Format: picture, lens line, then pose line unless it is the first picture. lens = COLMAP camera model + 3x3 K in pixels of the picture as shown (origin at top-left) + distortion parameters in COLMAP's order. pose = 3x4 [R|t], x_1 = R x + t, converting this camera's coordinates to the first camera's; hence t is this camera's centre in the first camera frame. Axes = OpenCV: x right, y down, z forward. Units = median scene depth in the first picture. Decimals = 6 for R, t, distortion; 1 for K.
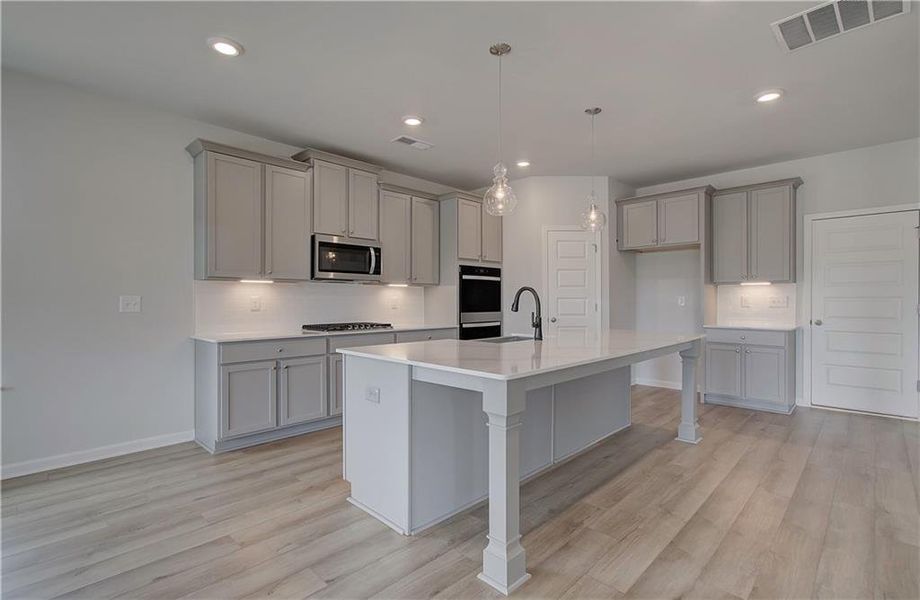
lens RADIAL K [[428.9, 0, 460.4], [0, 428.9, 300.2], [0, 0, 1]] dist [-0.002421, 0.000095]
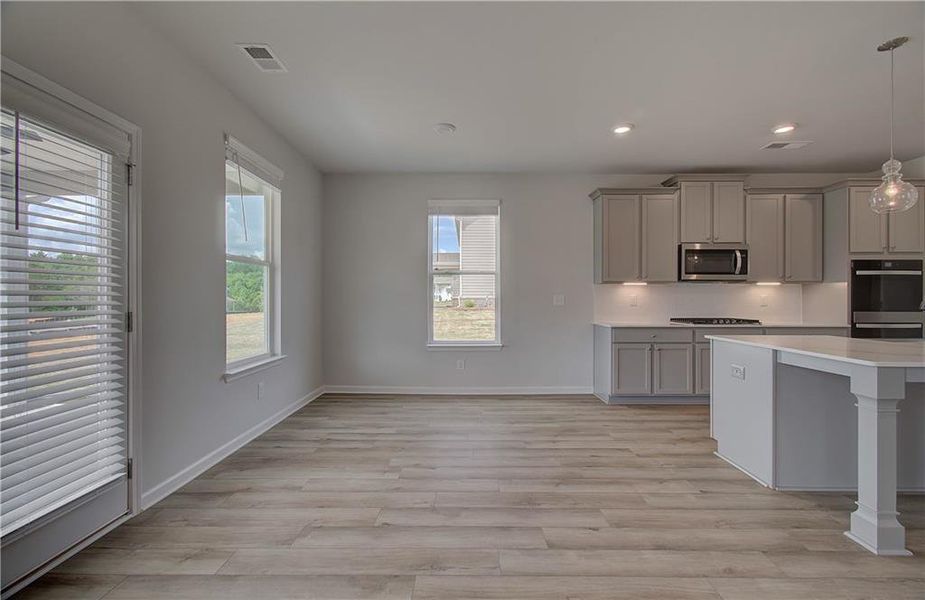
lens RADIAL K [[397.9, 0, 466.0], [0, 397.9, 299.3], [0, 0, 1]] dist [0.001323, -0.000063]
pose [[0.695440, 0.002901, -0.718578, 0.046249], [-0.001459, 0.999995, 0.002625, 0.001493], [0.718582, -0.000777, 0.695441, -0.226590]]
